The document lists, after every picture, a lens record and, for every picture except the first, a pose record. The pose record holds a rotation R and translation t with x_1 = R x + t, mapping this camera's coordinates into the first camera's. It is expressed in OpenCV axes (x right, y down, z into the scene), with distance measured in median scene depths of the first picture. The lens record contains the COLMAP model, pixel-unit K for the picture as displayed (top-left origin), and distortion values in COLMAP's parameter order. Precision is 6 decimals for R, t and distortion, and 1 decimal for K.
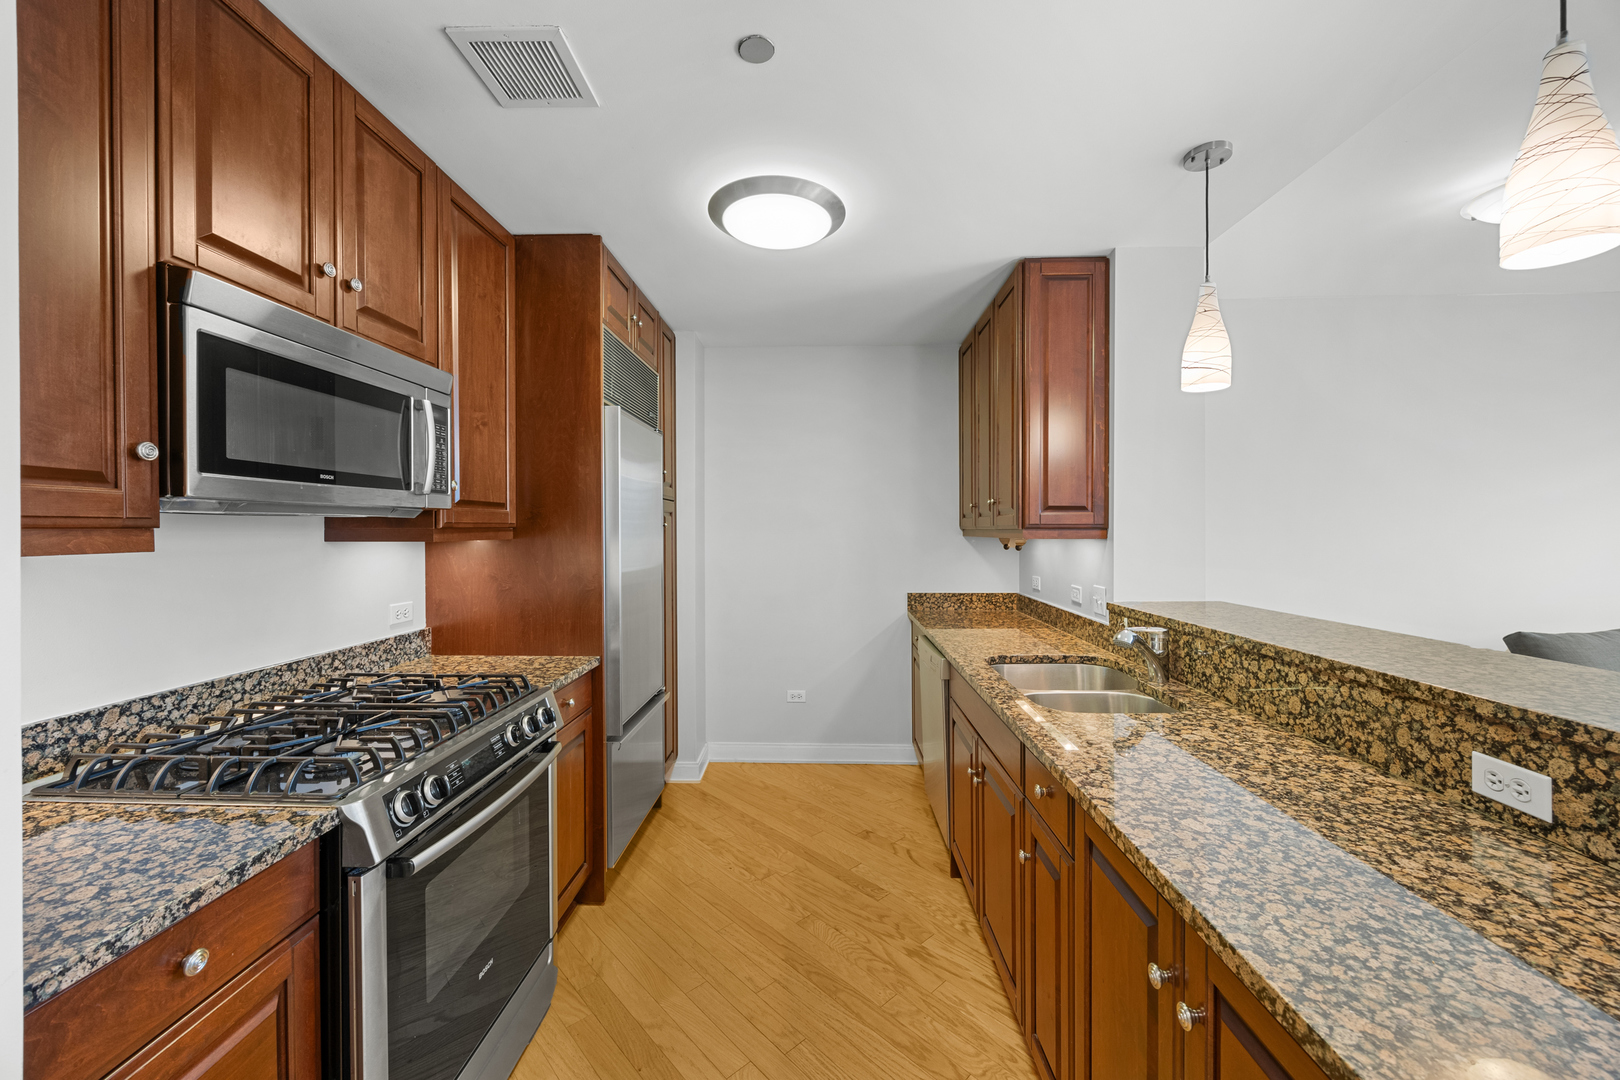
lens RADIAL K [[619.0, 0, 810.0], [0, 619.0, 540.0], [0, 0, 1]] dist [-0.003613, 0.000014]
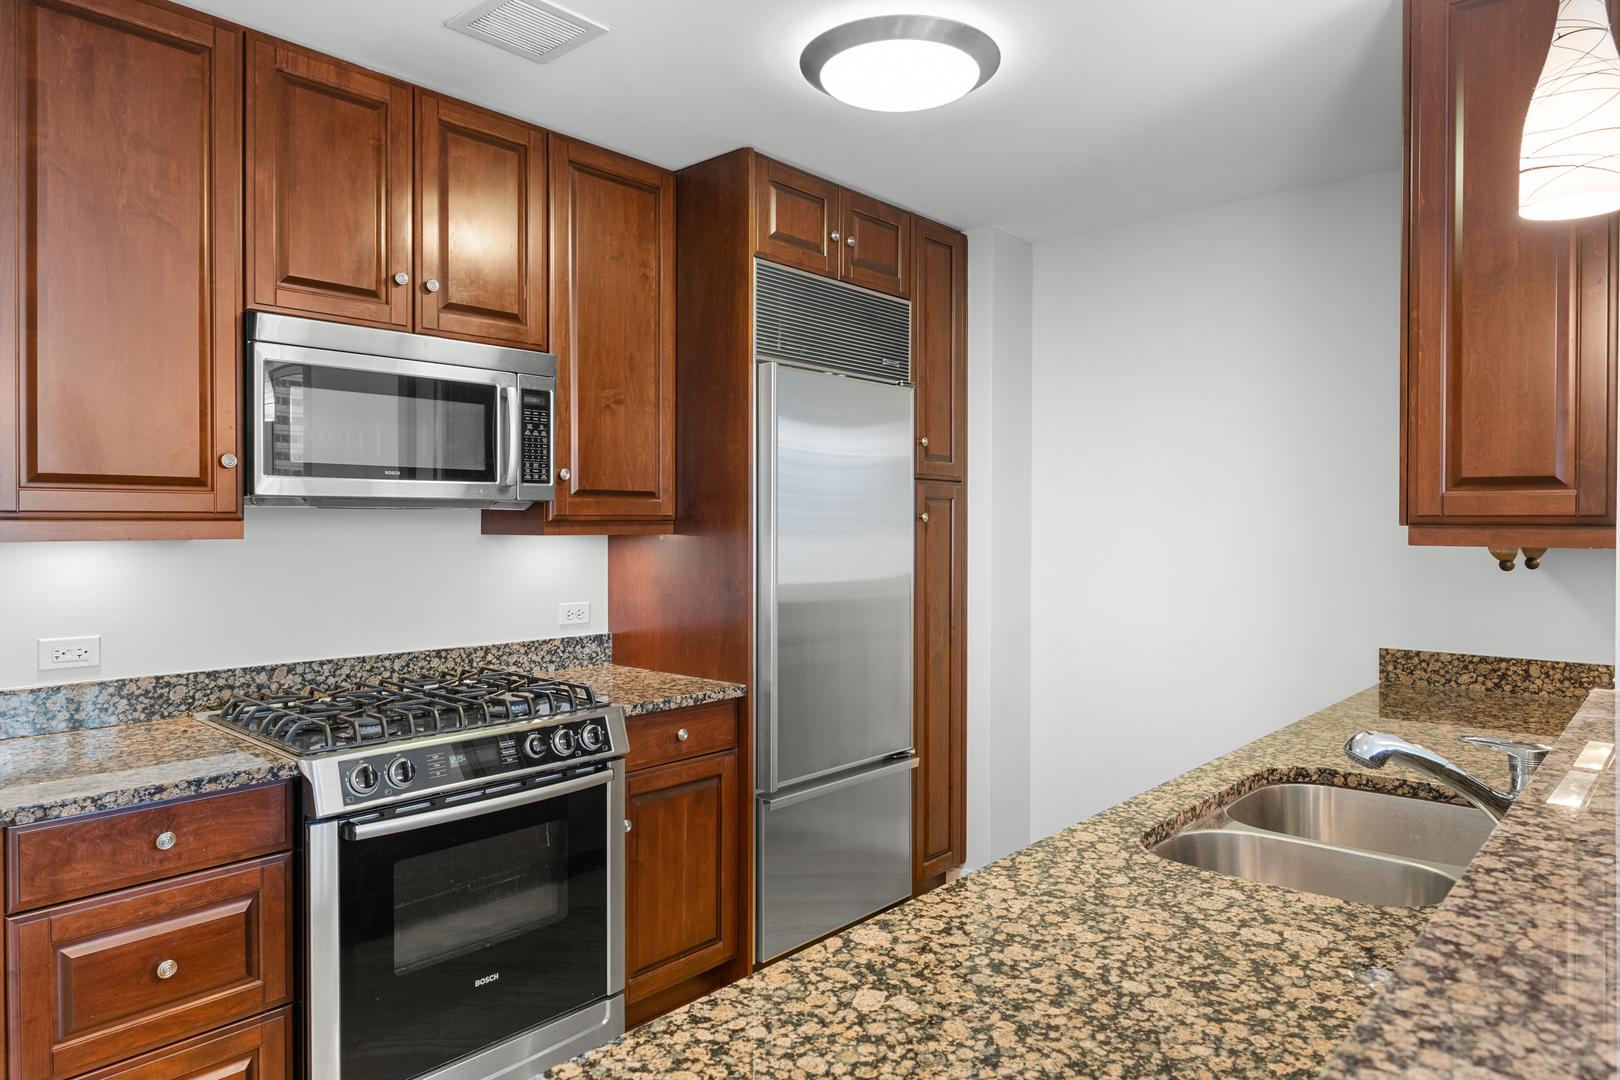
lens RADIAL K [[1004.4, 0, 808.8], [0, 1004.4, 542.6], [0, 0, 1]] dist [-0.001119, -0.002380]
pose [[0.763144, 0.015612, -0.646040, 0.820546], [-0.014801, 0.999868, 0.006679, -0.003274], [0.646059, 0.004465, 0.763274, 0.123697]]
